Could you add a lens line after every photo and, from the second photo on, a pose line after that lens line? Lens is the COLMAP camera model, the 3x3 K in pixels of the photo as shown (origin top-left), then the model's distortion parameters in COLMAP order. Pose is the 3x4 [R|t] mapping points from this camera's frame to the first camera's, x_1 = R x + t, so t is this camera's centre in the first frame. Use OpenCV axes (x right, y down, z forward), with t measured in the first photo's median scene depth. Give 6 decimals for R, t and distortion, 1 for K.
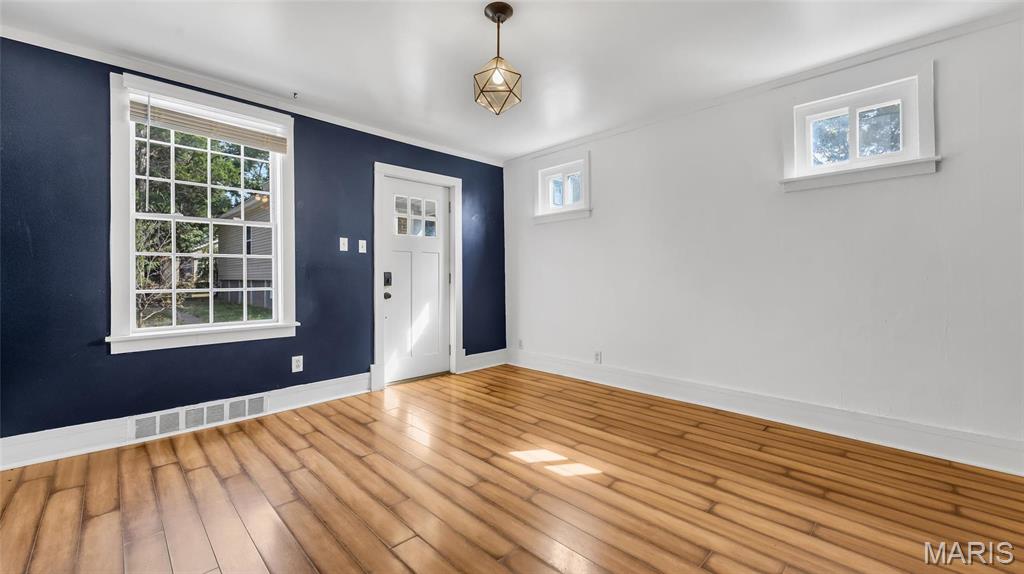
lens RADIAL K [[402.9, 0, 510.9], [0, 402.9, 275.9], [0, 0, 1]] dist [-0.000446, -0.000054]
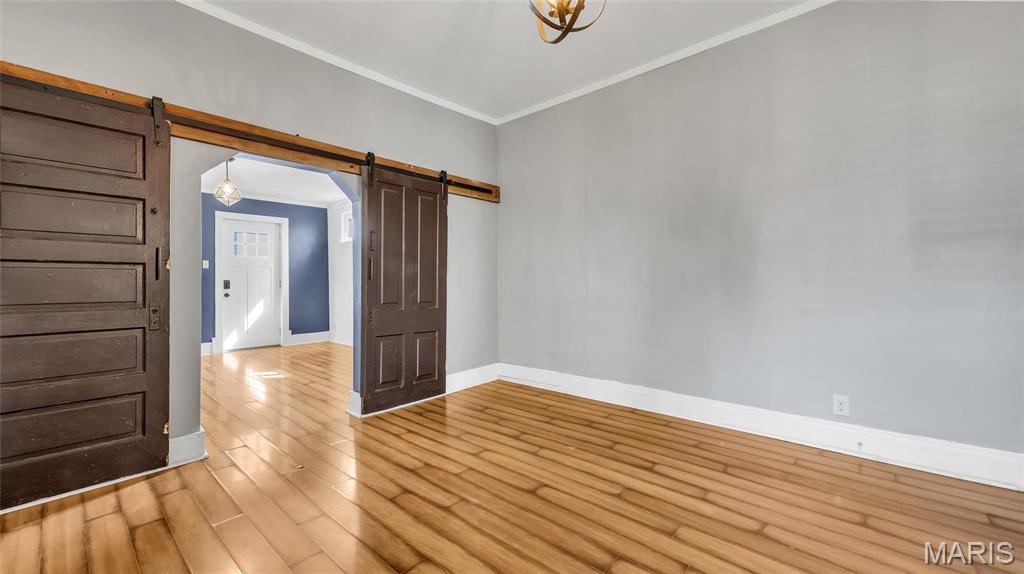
lens RADIAL K [[416.4, 0, 512.0], [0, 416.4, 287.0], [0, 0, 1]] dist [0.014691, 0.000049]
pose [[0.998932, 0.001110, 0.046195, 0.911021], [-0.001986, 0.999819, 0.018937, -0.019835], [-0.046165, -0.019008, 0.998753, -0.863740]]
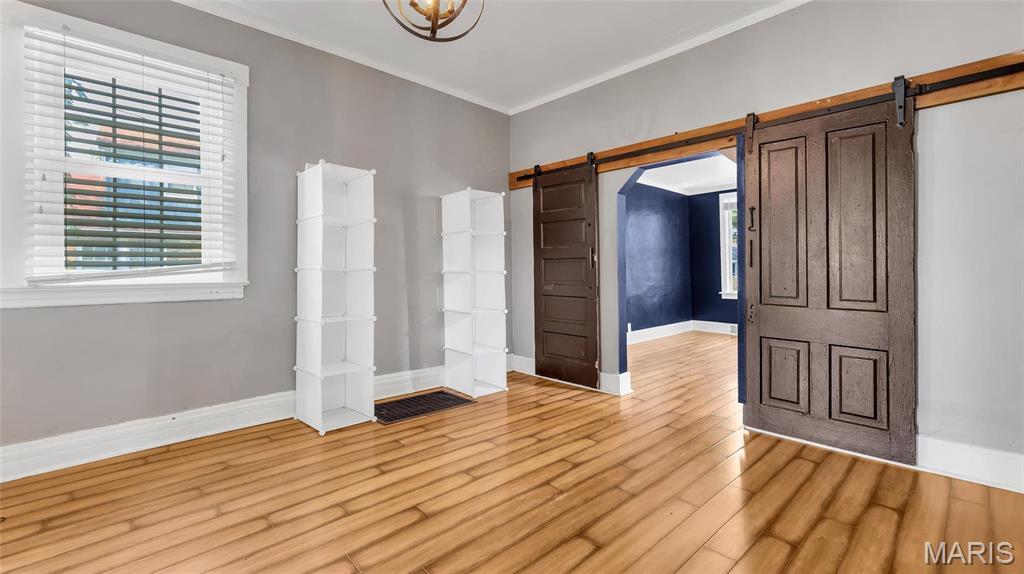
lens RADIAL K [[425.0, 0, 511.7], [0, 425.0, 270.6], [0, 0, 1]] dist [0.002138, 0.000179]
pose [[-0.036444, 0.003163, -0.999331, 1.525573], [0.007110, 0.999971, 0.002906, -0.013876], [0.999310, -0.006999, -0.036465, -0.253202]]
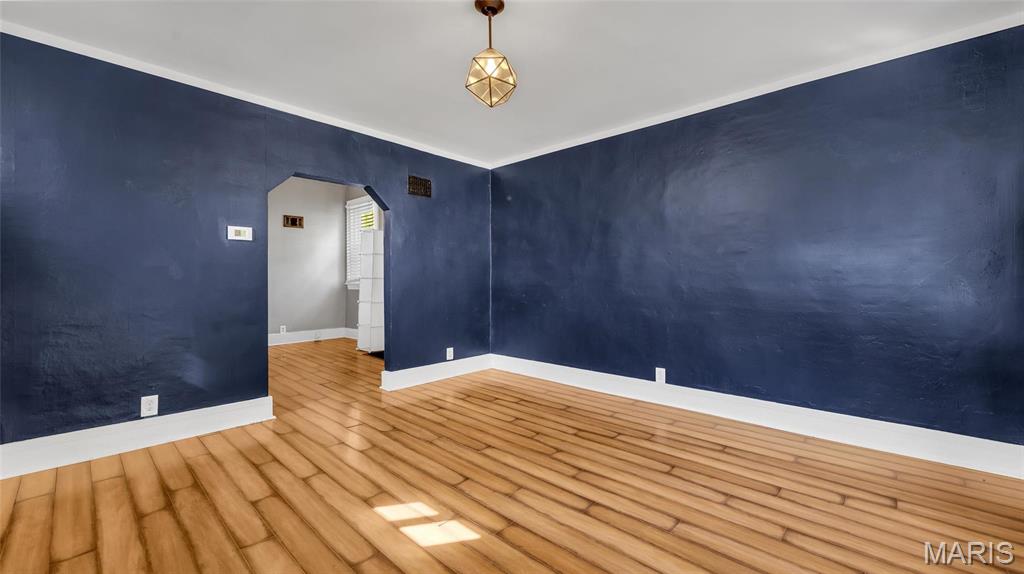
lens RADIAL K [[411.5, 0, 516.6], [0, 411.5, 270.9], [0, 0, 1]] dist [0.003858, 0.000189]
pose [[-0.999233, 0.007801, -0.038385, -0.034614], [0.008728, 0.999673, -0.024024, 0.002593], [0.038185, -0.024340, -0.998974, 1.311262]]
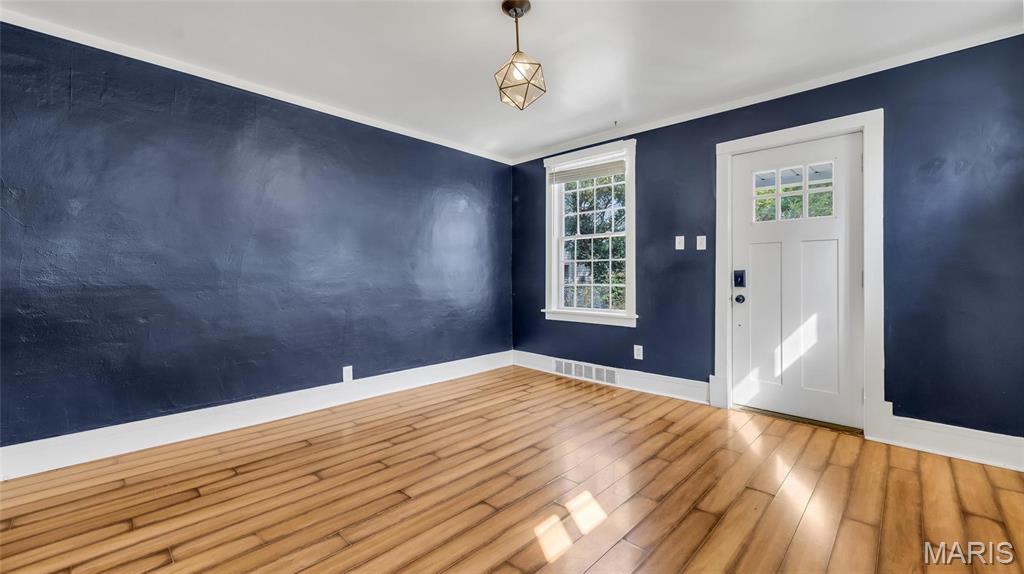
lens RADIAL K [[411.5, 0, 516.6], [0, 411.5, 270.9], [0, 0, 1]] dist [0.003858, 0.000189]
pose [[0.031179, -0.006838, -0.999490, 0.643019], [0.003464, 0.999971, -0.006733, -0.005024], [0.999508, -0.003252, 0.031202, 0.637534]]
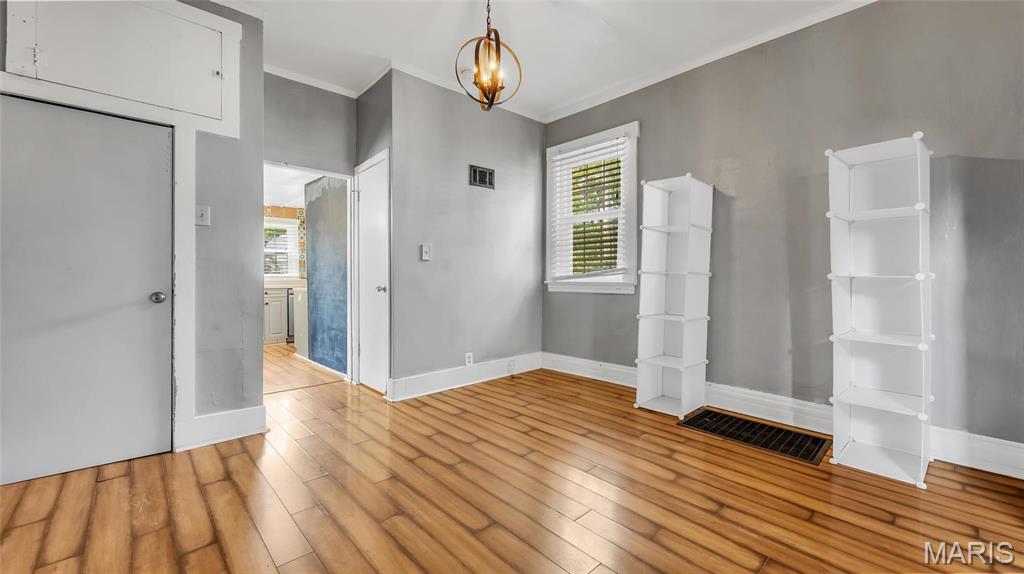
lens RADIAL K [[402.3, 0, 512.0], [0, 402.3, 287.0], [0, 0, 1]] dist [0.002992, 0.000231]
pose [[-0.999348, 0.003306, 0.035967, 0.931132], [0.004095, 0.999752, 0.021889, -0.002911], [-0.035885, 0.022022, -0.999113, 0.349302]]
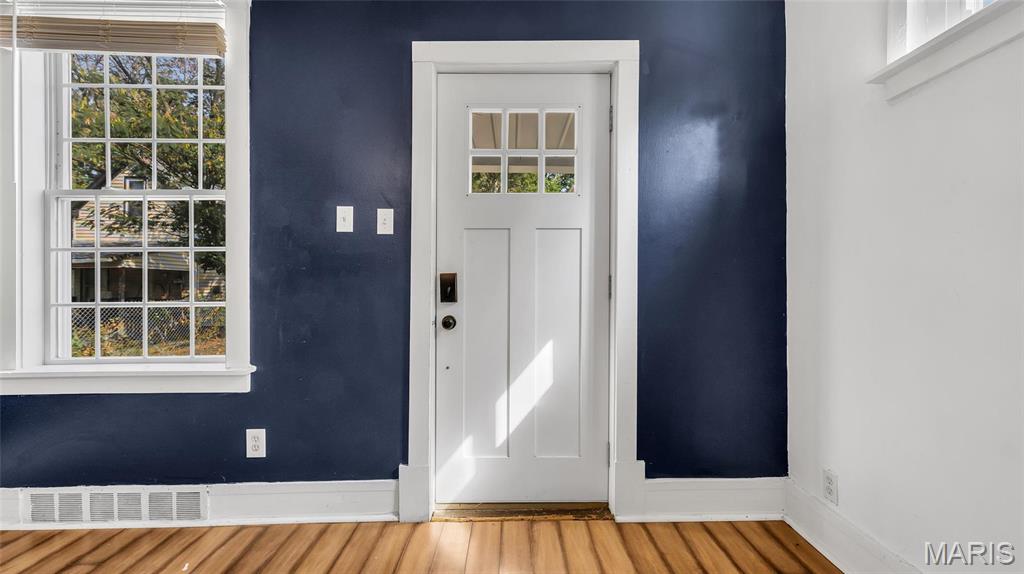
lens RADIAL K [[402.3, 0, 512.0], [0, 402.3, 287.0], [0, 0, 1]] dist [0.002992, 0.000231]
pose [[0.721625, 0.008839, -0.692228, 0.096948], [-0.000674, 0.999927, 0.012065, 0.001228], [0.692284, -0.008240, 0.721578, 0.871820]]
